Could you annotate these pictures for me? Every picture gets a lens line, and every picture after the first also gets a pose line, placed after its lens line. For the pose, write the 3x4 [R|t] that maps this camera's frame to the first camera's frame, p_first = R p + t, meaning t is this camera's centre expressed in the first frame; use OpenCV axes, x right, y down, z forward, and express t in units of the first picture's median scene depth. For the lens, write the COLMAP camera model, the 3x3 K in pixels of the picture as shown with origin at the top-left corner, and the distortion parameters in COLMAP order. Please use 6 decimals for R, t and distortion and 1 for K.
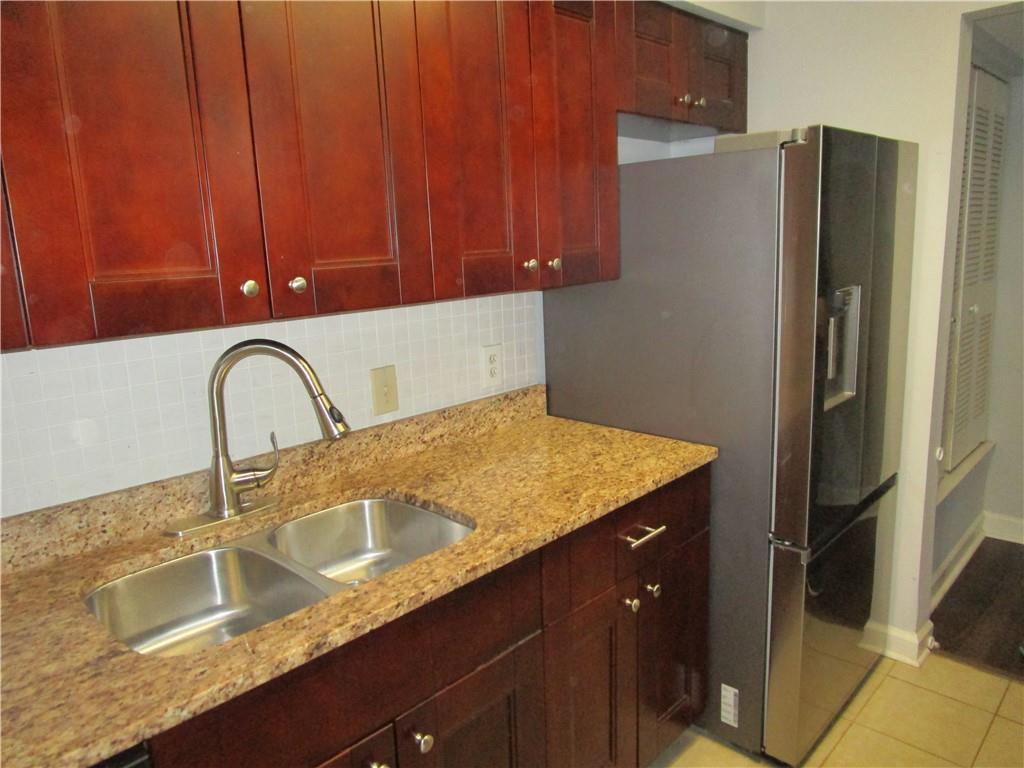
lens RADIAL K [[724.4, 0, 502.9], [0, 724.4, 379.2], [0, 0, 1]] dist [-0.020540, 0.004603]
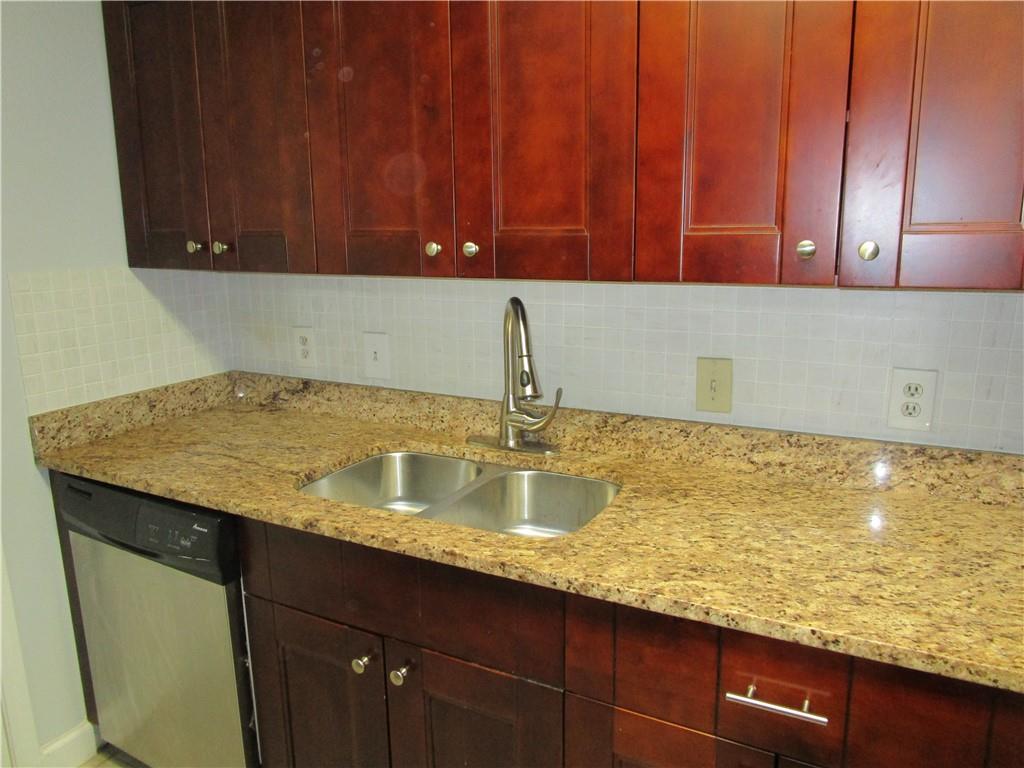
lens RADIAL K [[724.4, 0, 513.8], [0, 724.4, 384.7], [0, 0, 1]] dist [-0.020540, 0.004603]
pose [[0.278695, 0.230177, -0.932388, 0.634304], [-0.175922, 0.966662, 0.186055, -0.114969], [0.944130, 0.112175, 0.309897, 0.575480]]
